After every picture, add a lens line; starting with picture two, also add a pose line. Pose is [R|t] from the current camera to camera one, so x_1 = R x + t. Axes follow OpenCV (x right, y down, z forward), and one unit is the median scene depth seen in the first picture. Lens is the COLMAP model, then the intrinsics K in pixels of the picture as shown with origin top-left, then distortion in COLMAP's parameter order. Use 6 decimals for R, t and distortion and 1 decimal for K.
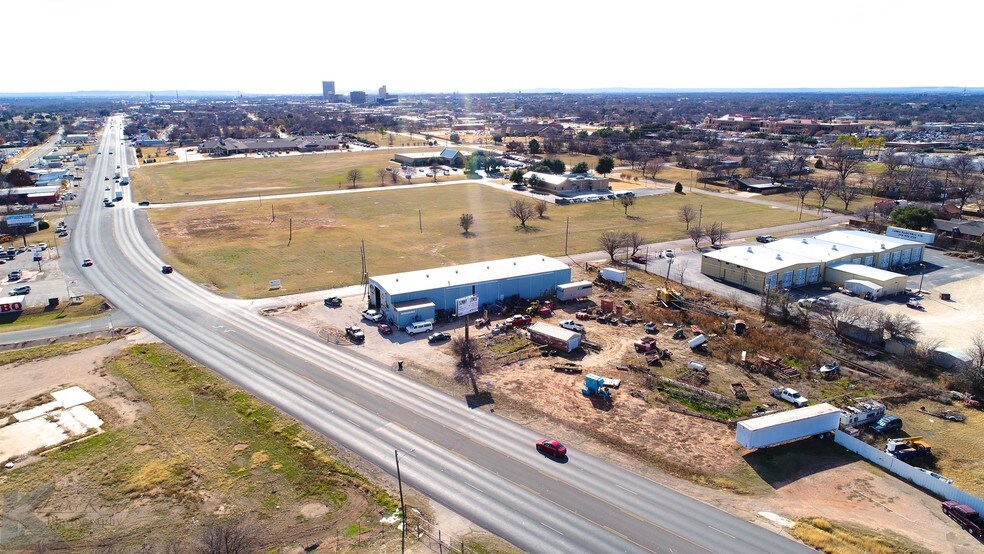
lens RADIAL K [[654.7, 0, 492.0], [0, 654.7, 277.0], [0, 0, 1]] dist [-0.004062, -0.002255]
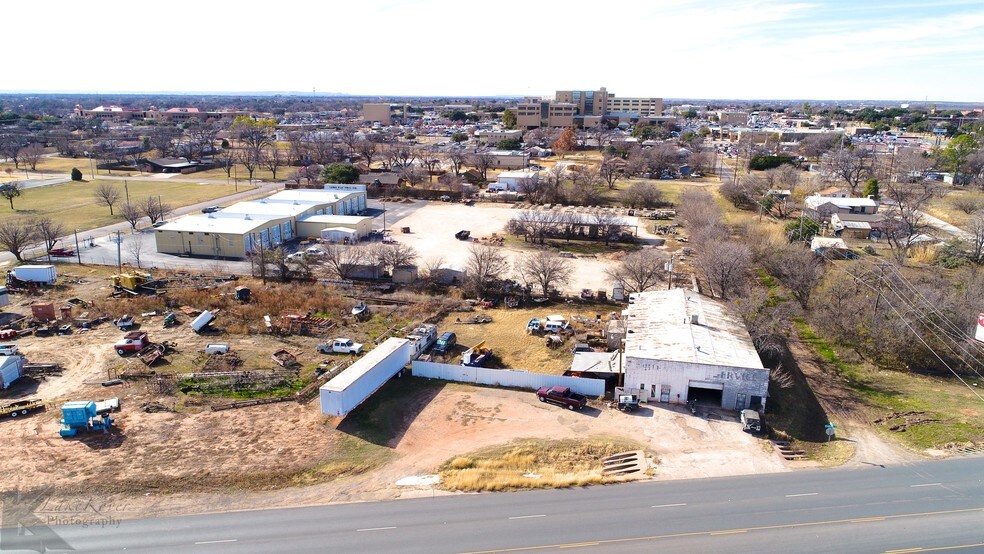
lens RADIAL K [[654.7, 0, 492.0], [0, 654.7, 277.0], [0, 0, 1]] dist [-0.004062, -0.002255]
pose [[0.640057, -0.195127, 0.743137, -0.022990], [0.198943, 0.976317, 0.085006, 0.045112], [-0.742125, 0.093434, 0.663718, 0.212808]]
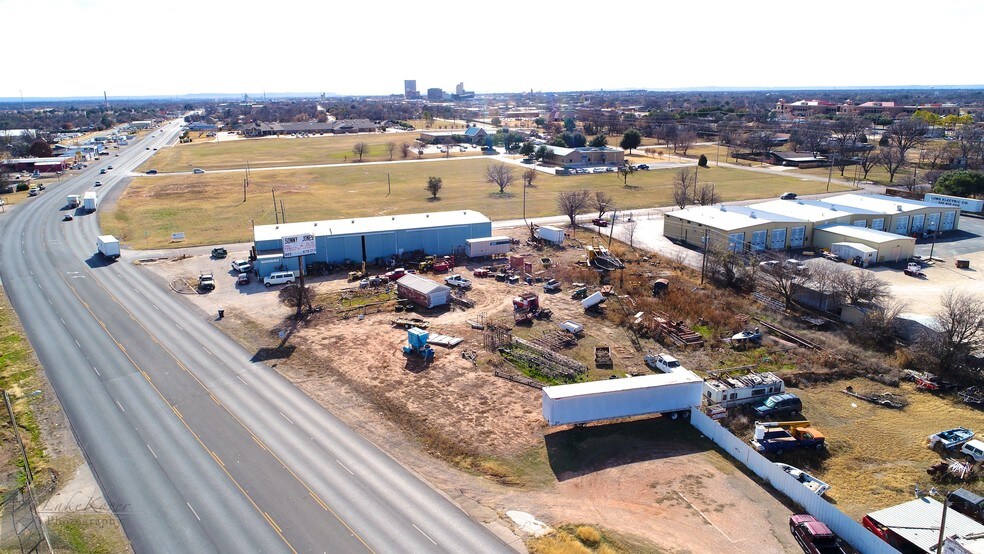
lens RADIAL K [[654.7, 0, 492.0], [0, 654.7, 277.0], [0, 0, 1]] dist [-0.004062, -0.002255]
pose [[0.991739, 0.026957, -0.125408, 0.258819], [-0.027139, 0.999632, 0.000254, 0.064830], [0.125369, 0.003151, 0.992105, 0.178619]]
